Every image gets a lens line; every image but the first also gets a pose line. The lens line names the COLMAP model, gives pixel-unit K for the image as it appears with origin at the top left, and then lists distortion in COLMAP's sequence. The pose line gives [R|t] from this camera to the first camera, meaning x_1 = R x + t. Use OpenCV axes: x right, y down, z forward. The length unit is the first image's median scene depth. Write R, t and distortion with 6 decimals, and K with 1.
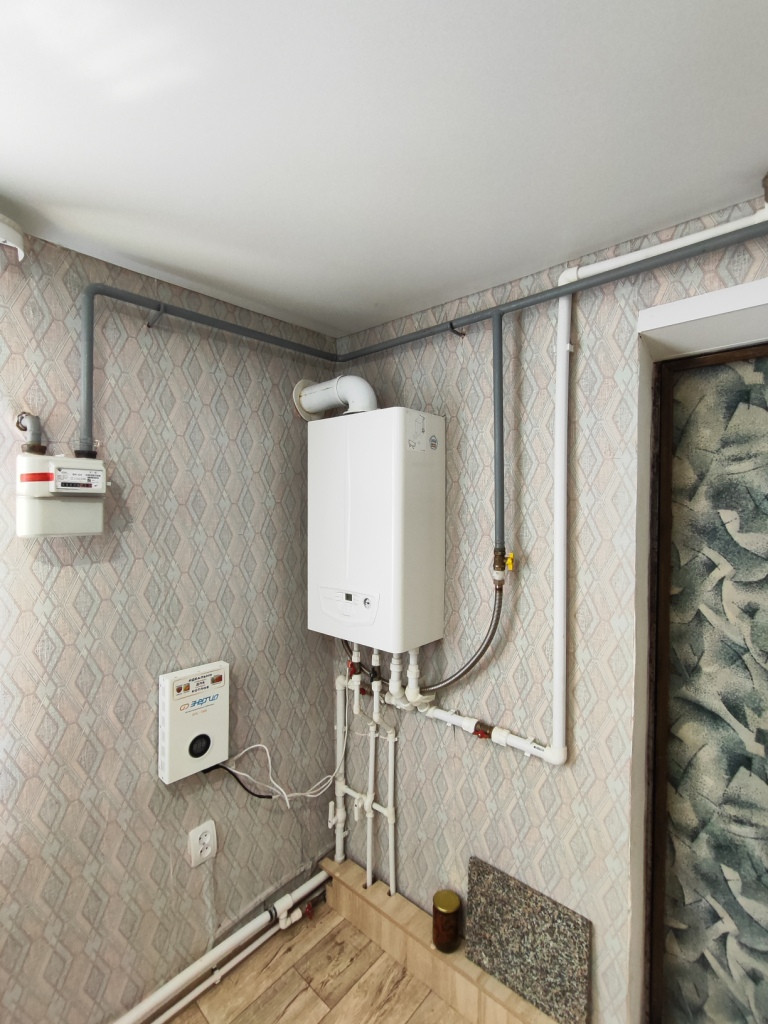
lens RADIAL K [[464.4, 0, 383.6], [0, 464.4, 516.0], [0, 0, 1]] dist [-0.000918, 0.000038]
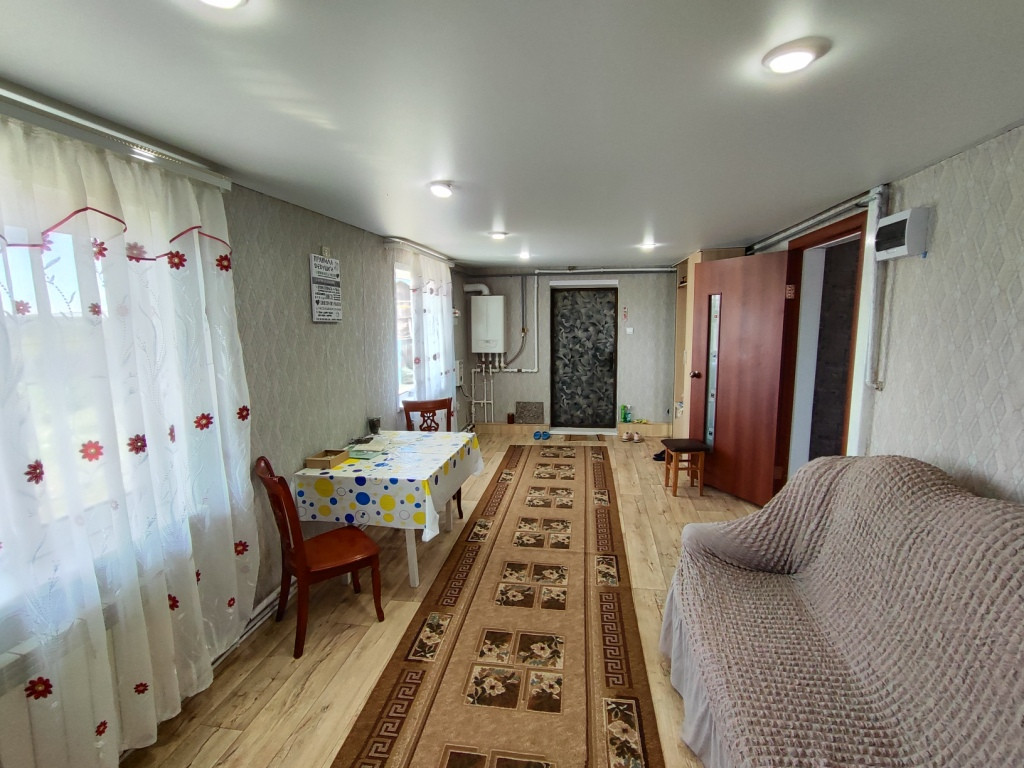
lens RADIAL K [[464.4, 0, 517.7], [0, 464.4, 385.3], [0, 0, 1]] dist [-0.000918, 0.000038]
pose [[0.843897, -0.082811, 0.530075, -2.128520], [0.023655, 0.992798, 0.117439, 0.088252], [-0.535983, -0.086567, 0.839779, -2.683574]]
